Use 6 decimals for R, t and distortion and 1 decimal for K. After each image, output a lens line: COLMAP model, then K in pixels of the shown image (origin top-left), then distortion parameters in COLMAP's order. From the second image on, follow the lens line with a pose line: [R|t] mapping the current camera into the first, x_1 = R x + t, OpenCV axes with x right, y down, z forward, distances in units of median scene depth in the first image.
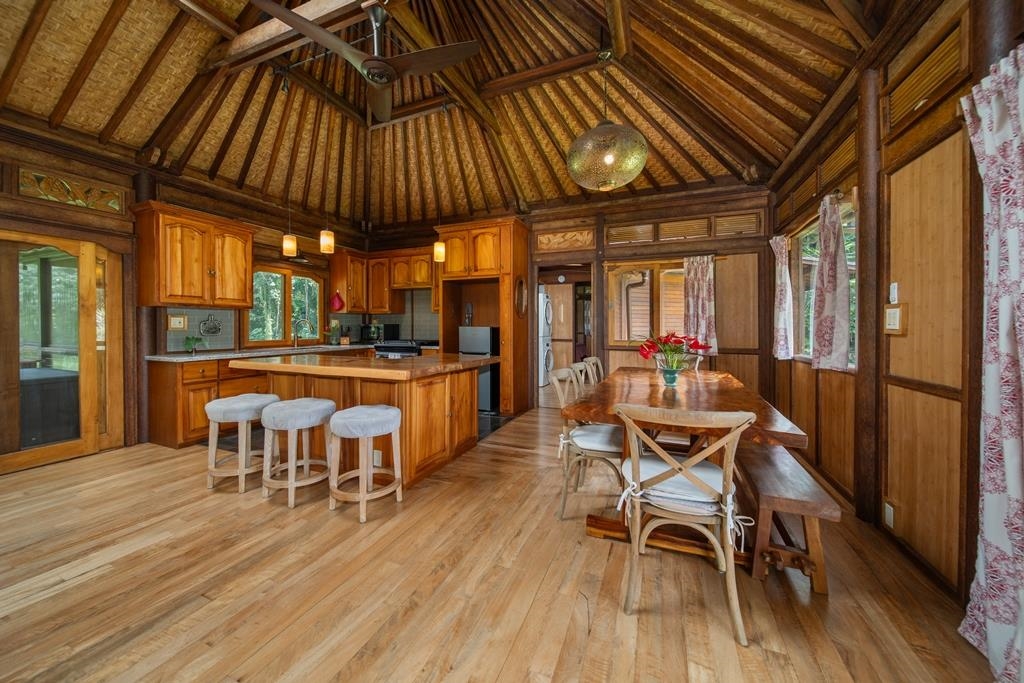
lens RADIAL K [[367.2, 0, 508.7], [0, 367.2, 326.0], [0, 0, 1]] dist [-0.001121, -0.000639]
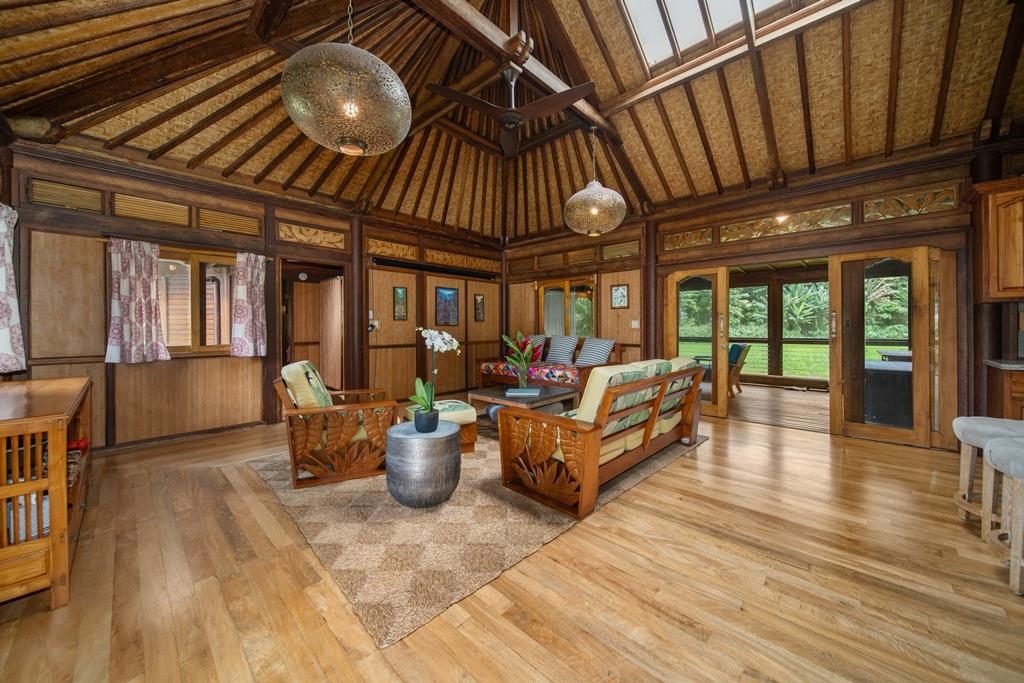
lens RADIAL K [[367.2, 0, 508.7], [0, 367.2, 326.0], [0, 0, 1]] dist [-0.001121, -0.000639]
pose [[-0.349587, 0.000667, -0.936904, 0.212712], [0.002165, 0.999998, -0.000096, -0.001029], [0.936901, -0.002062, -0.349588, 0.206652]]
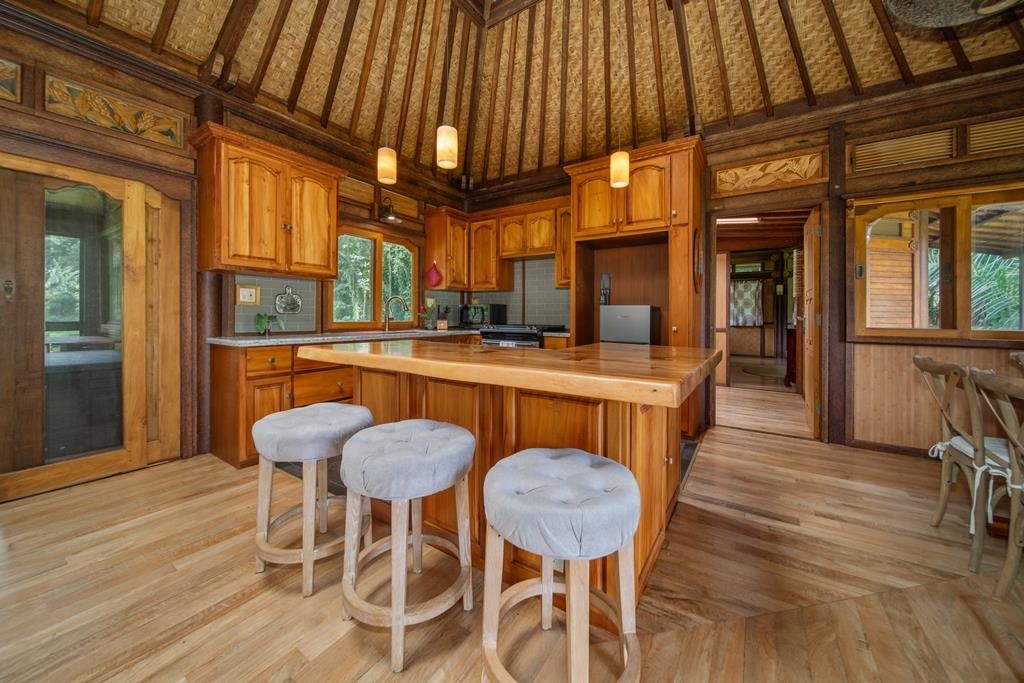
lens RADIAL K [[377.3, 0, 509.4], [0, 377.3, 315.7], [0, 0, 1]] dist [-0.000042, -0.000018]
pose [[0.981292, 0.007456, -0.192383, -0.209183], [-0.007574, 0.999971, 0.000123, 0.028491], [0.192379, 0.001337, 0.981320, 0.320862]]
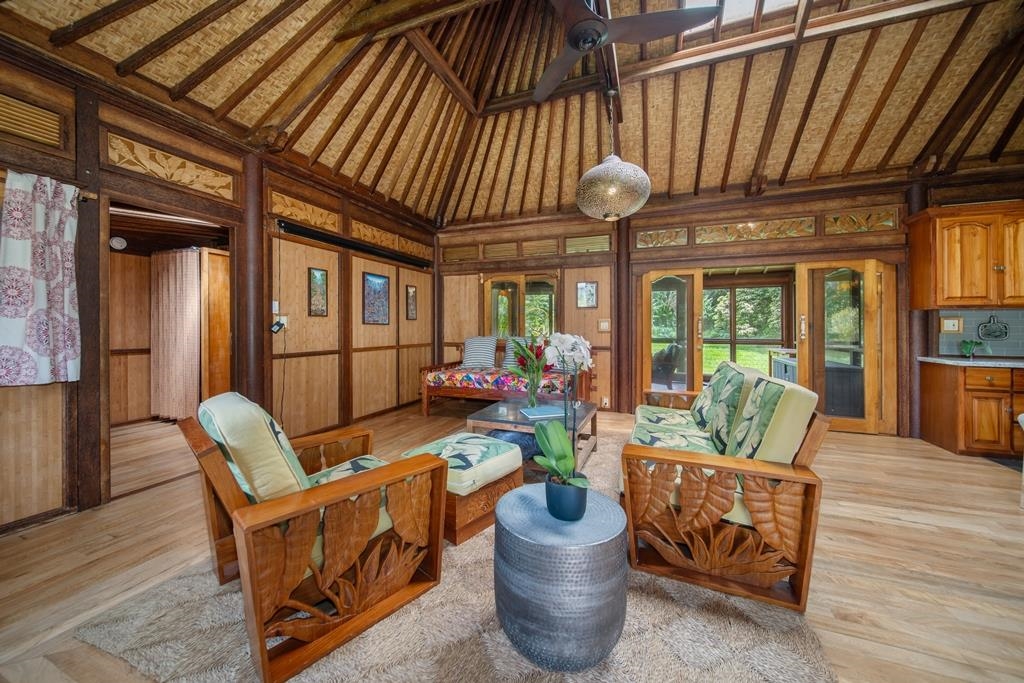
lens RADIAL K [[367.2, 0, 508.7], [0, 367.2, 326.0], [0, 0, 1]] dist [-0.001121, -0.000639]
pose [[0.026676, -0.000583, -0.999644, 0.032273], [-0.004989, 0.999987, -0.000716, -0.000351], [0.999632, 0.005007, 0.026673, -0.187992]]
